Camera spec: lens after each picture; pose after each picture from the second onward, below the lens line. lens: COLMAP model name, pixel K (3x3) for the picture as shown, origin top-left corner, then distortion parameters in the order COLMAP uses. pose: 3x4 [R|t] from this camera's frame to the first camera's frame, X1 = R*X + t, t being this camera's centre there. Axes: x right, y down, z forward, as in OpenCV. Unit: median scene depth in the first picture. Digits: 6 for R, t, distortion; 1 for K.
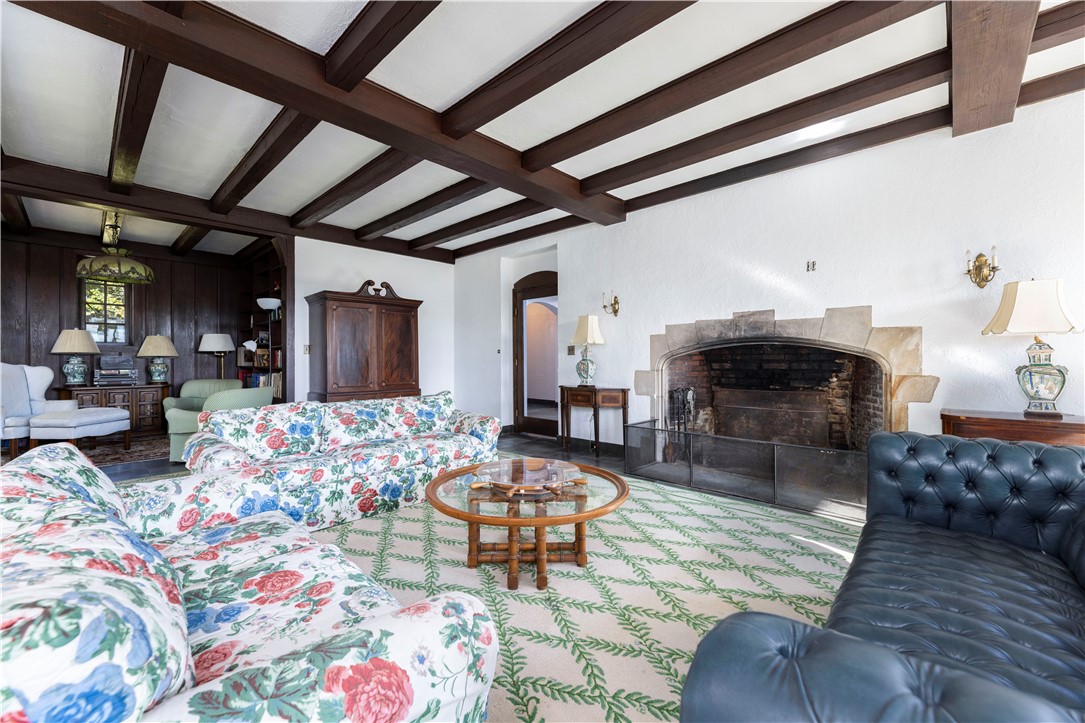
lens RADIAL K [[441.9, 0, 542.5], [0, 441.9, 361.5], [0, 0, 1]] dist [-0.014306, -0.000141]
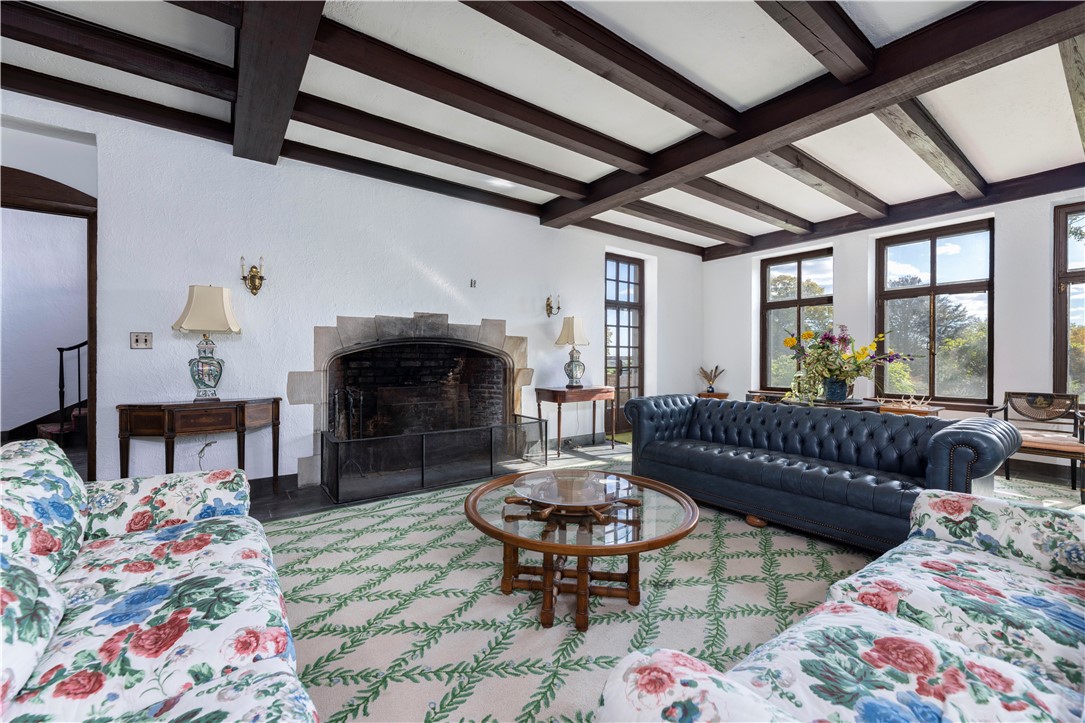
lens RADIAL K [[437.3, 0, 542.5], [0, 437.3, 361.5], [0, 0, 1]] dist [0.002452, 0.000014]
pose [[0.173556, -0.008292, 0.984789, -0.509565], [0.000825, 0.999965, 0.008274, -0.004045], [-0.984824, -0.000624, 0.173556, 0.516325]]
